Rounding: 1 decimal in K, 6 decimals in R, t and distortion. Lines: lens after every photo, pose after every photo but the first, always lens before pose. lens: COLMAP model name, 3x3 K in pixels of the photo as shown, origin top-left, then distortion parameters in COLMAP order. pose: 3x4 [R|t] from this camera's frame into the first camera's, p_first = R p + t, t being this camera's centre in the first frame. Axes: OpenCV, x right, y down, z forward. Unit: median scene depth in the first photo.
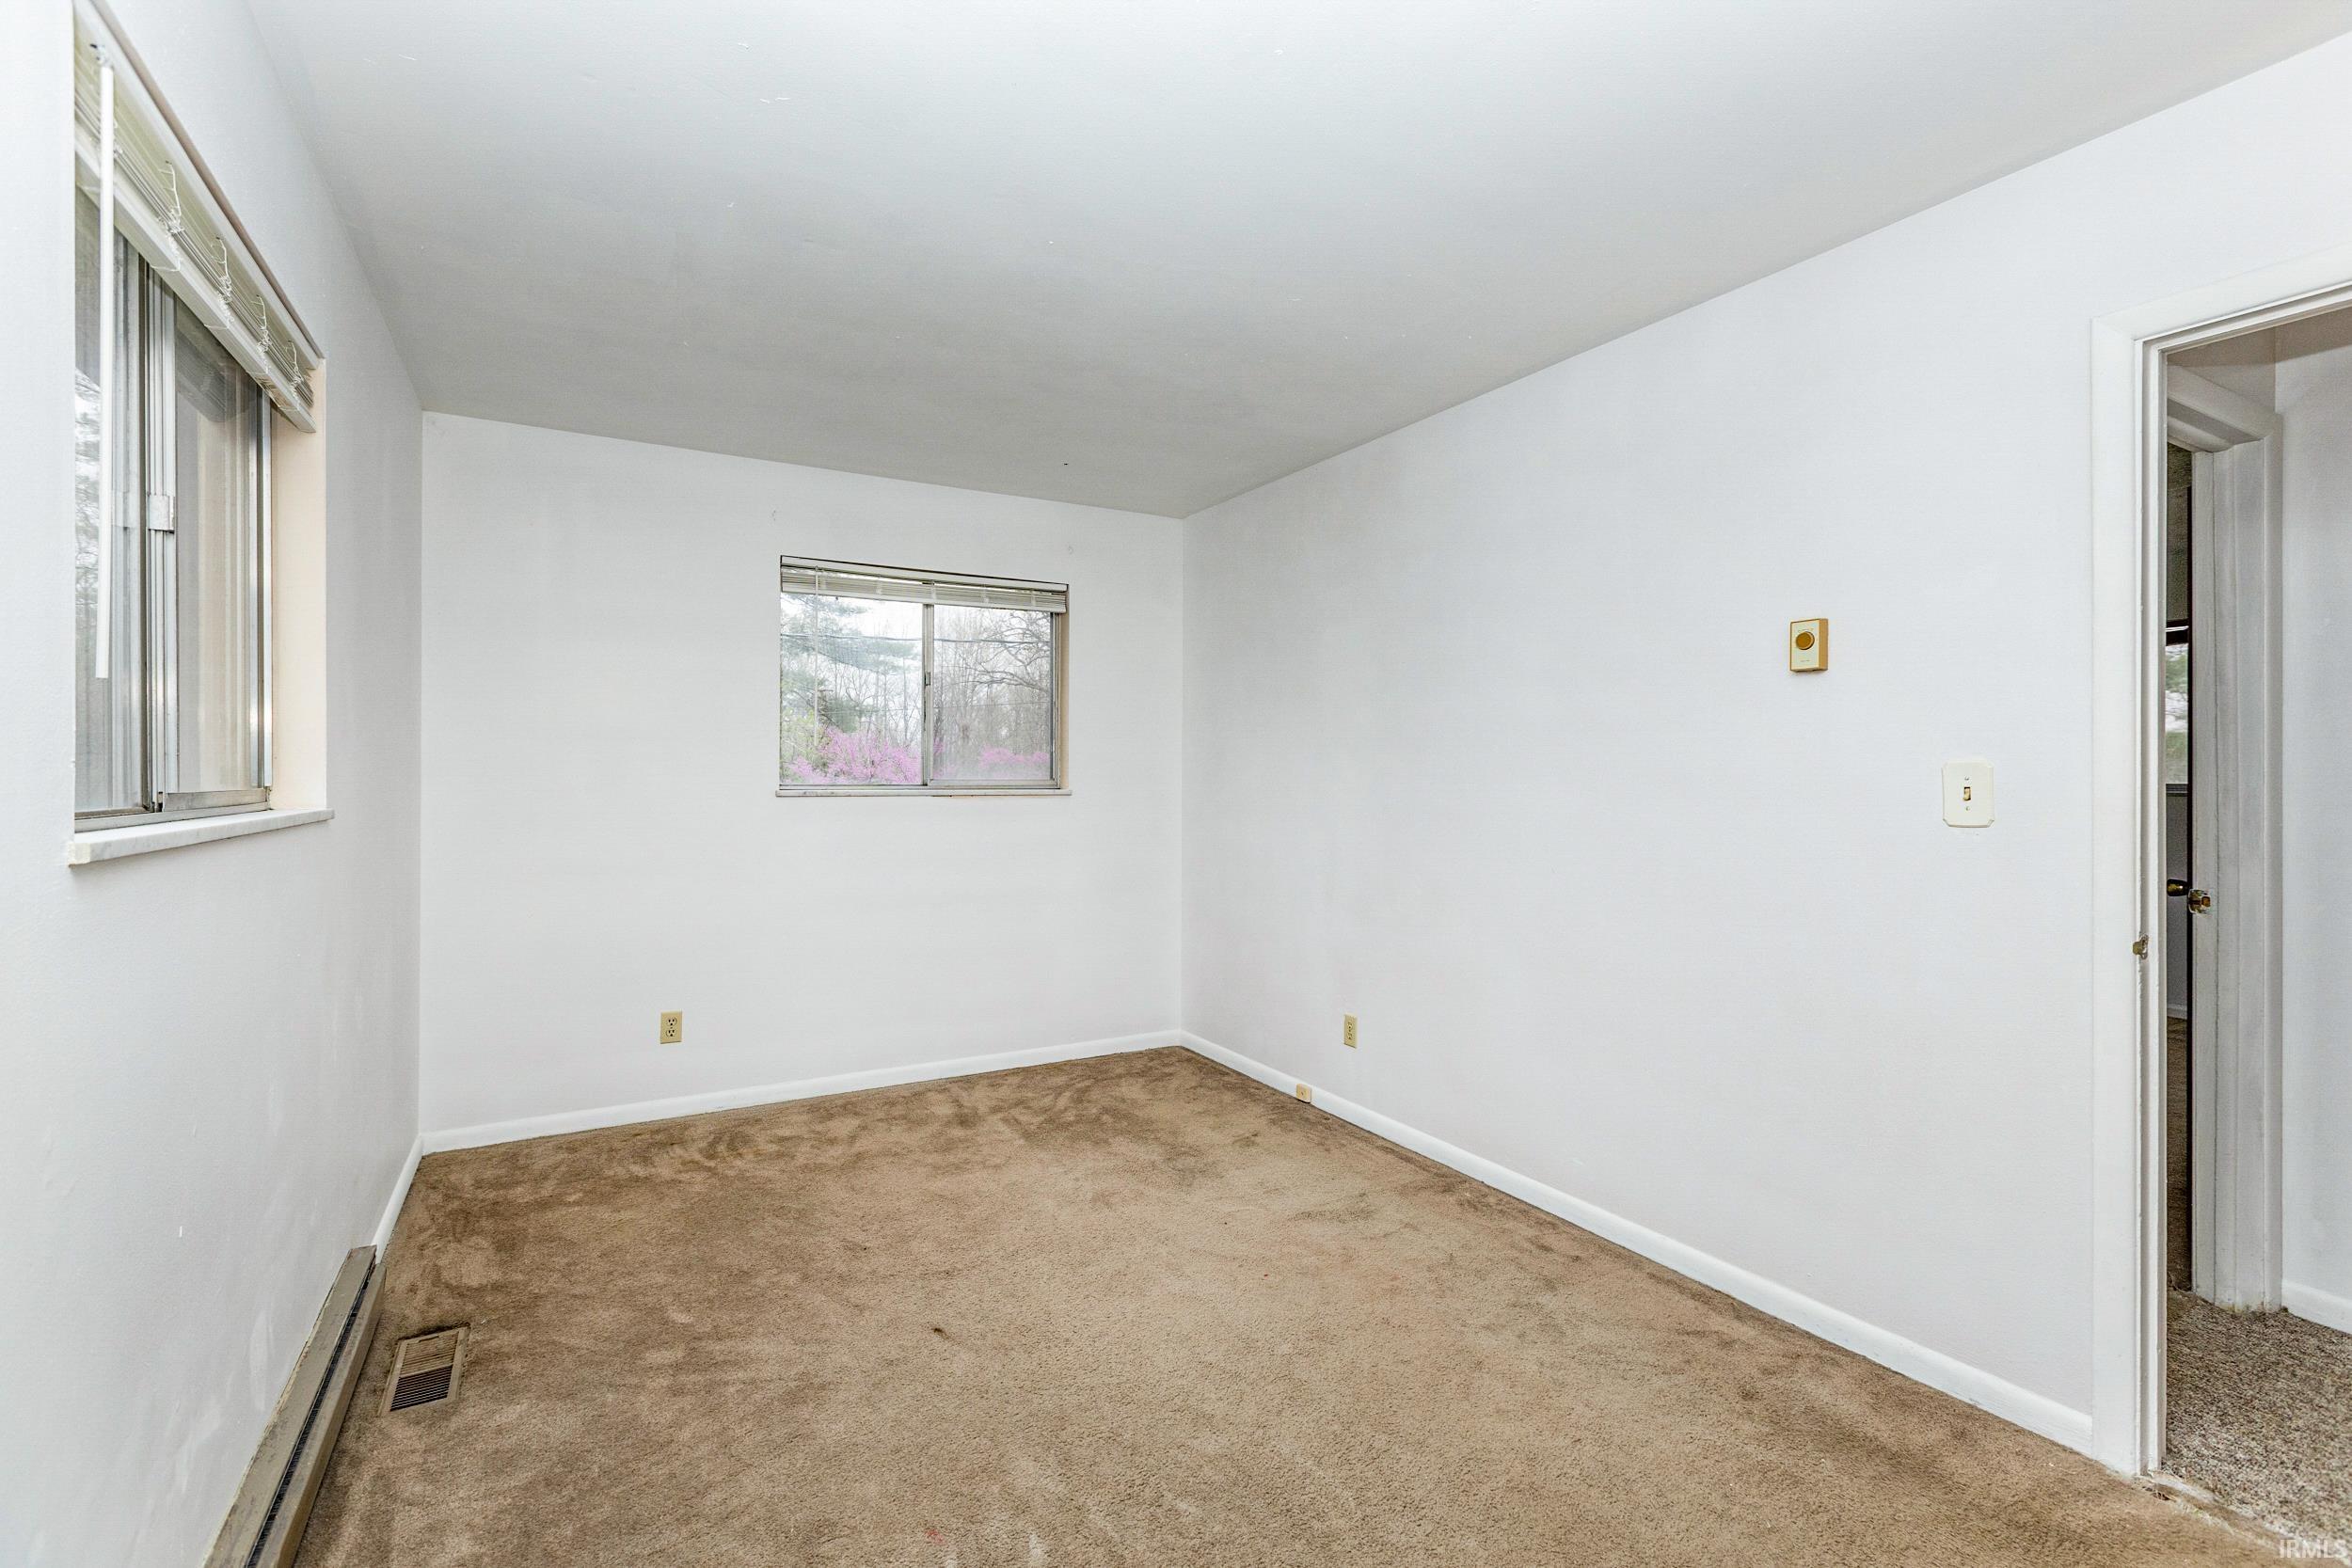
lens RADIAL K [[1077.9, 0, 1188.0], [0, 1077.9, 771.5], [0, 0, 1]] dist [0.001288, -0.001655]
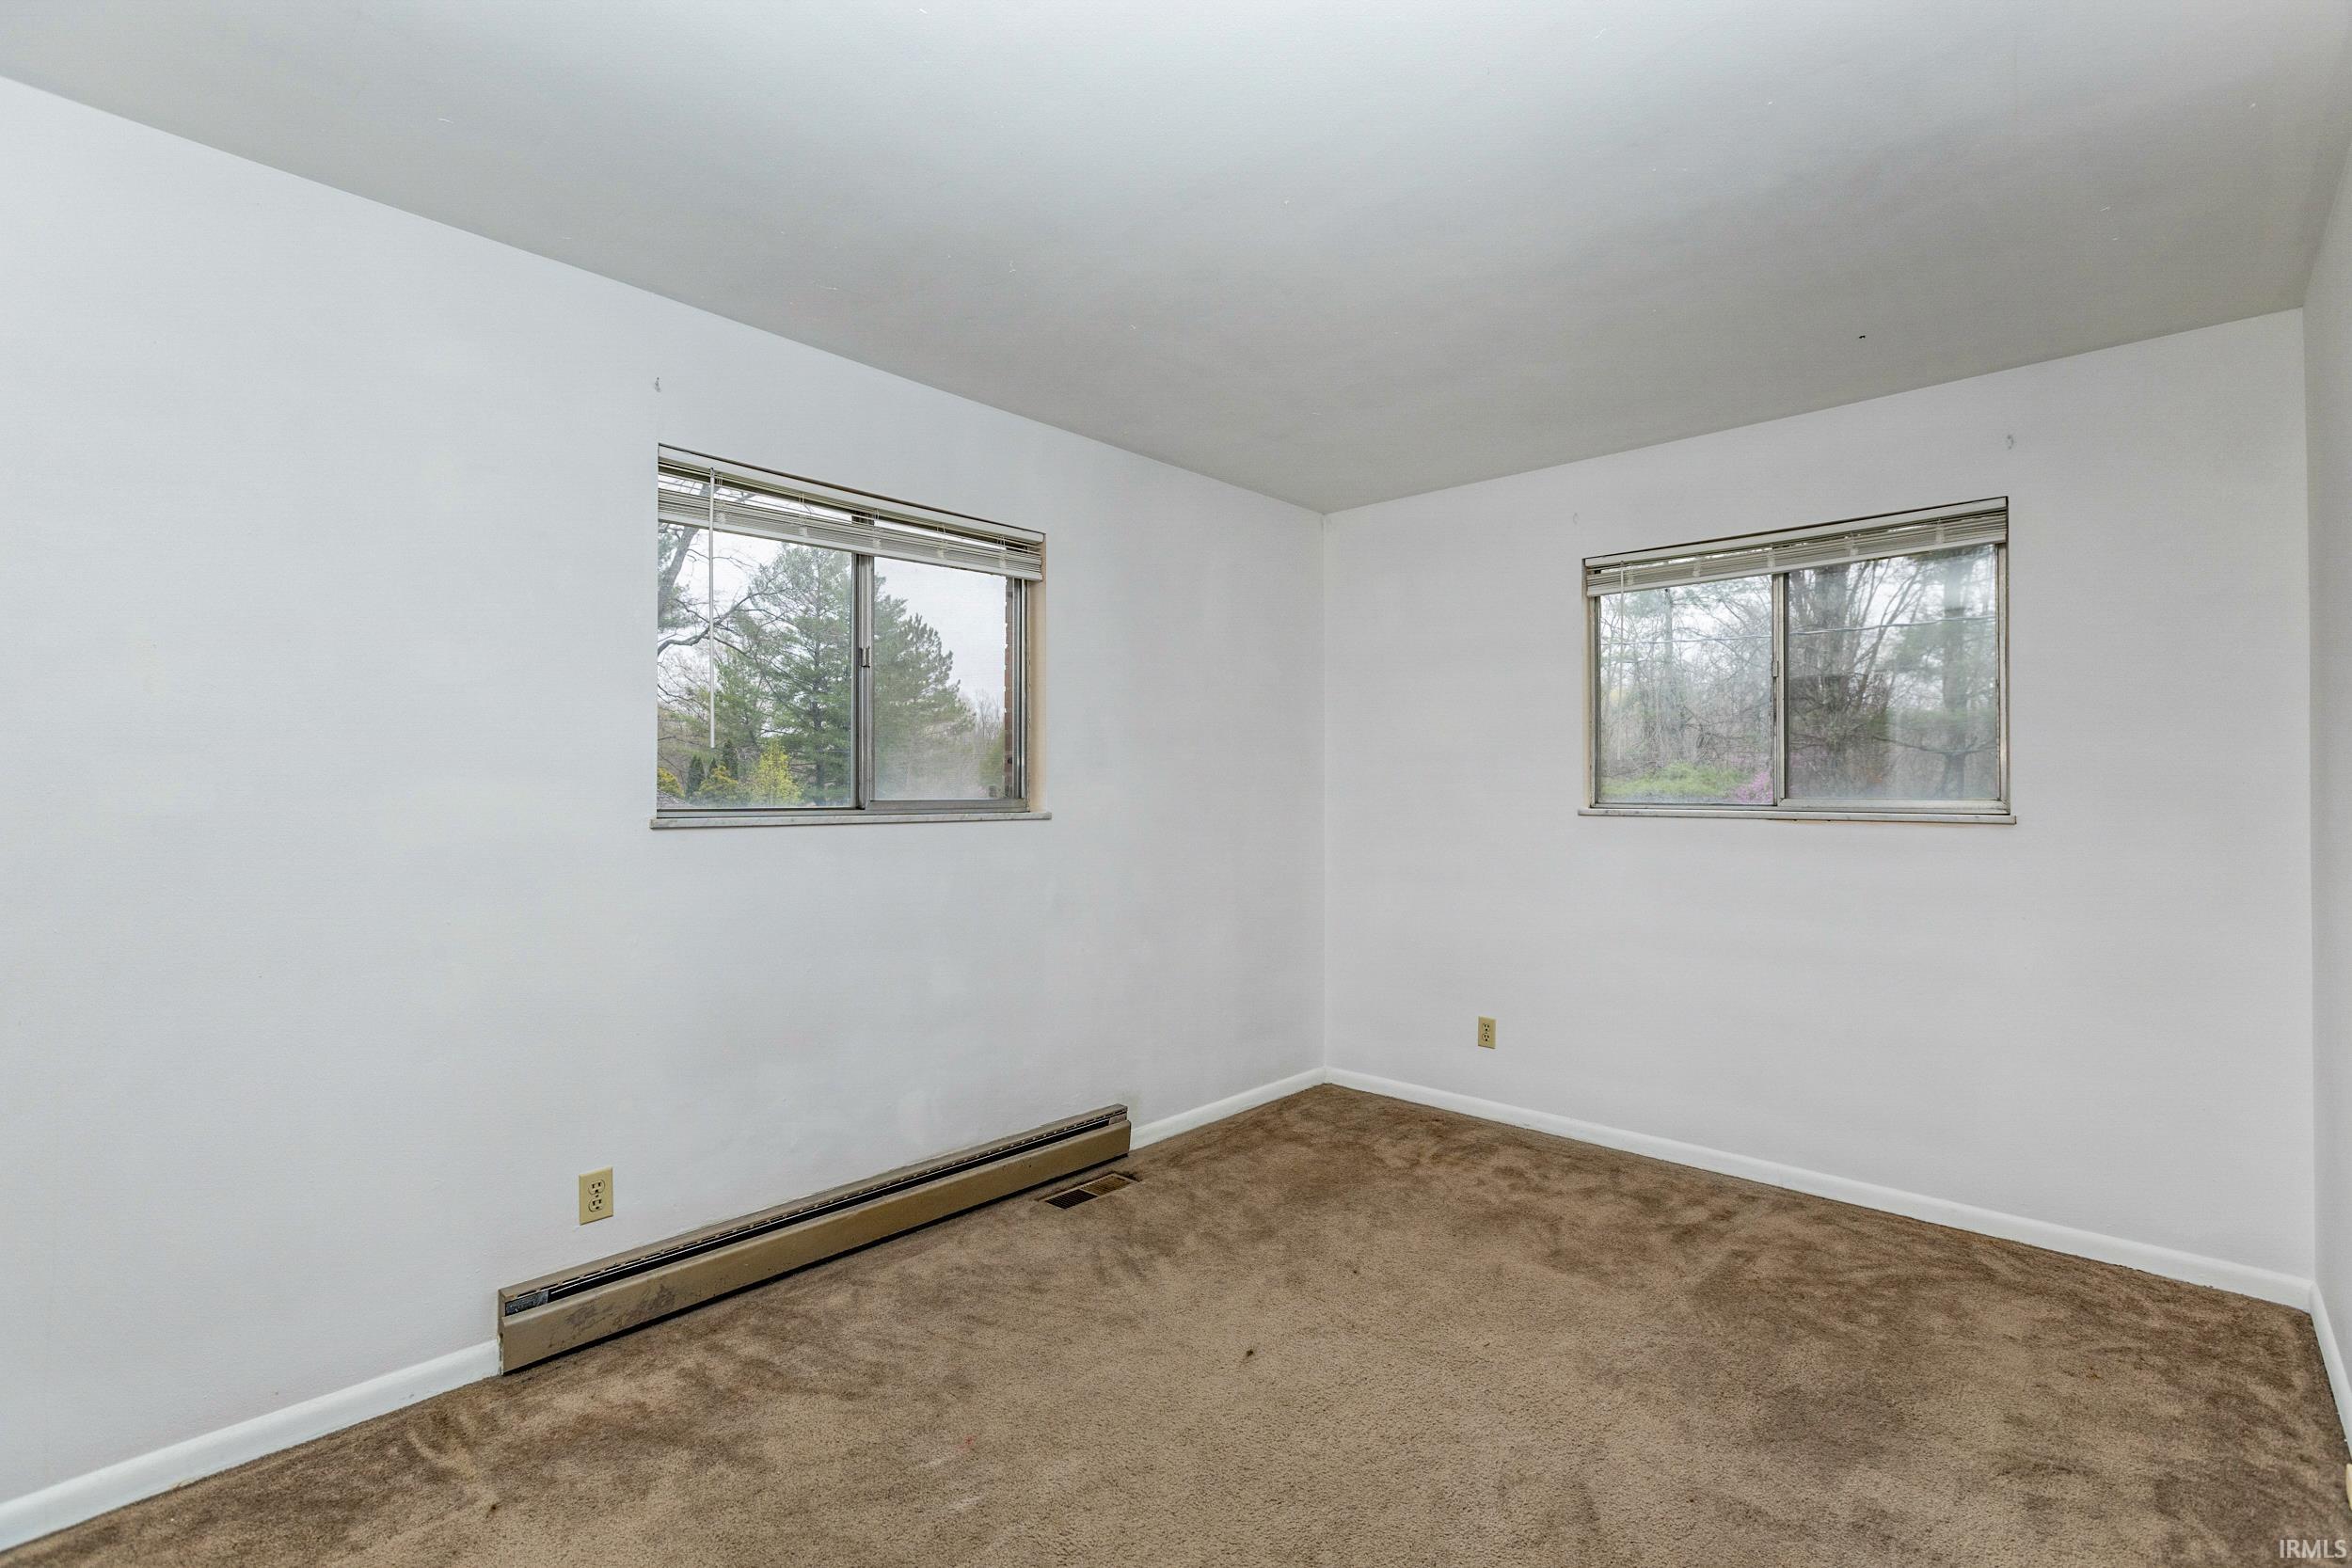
lens RADIAL K [[1077.9, 0, 1169.8], [0, 1077.9, 780.1], [0, 0, 1]] dist [0.001288, -0.001655]
pose [[0.265025, -0.006208, -0.964222, 0.469708], [0.002294, 0.999981, -0.005808, -0.003101], [0.964239, -0.000673, 0.265034, 0.440335]]
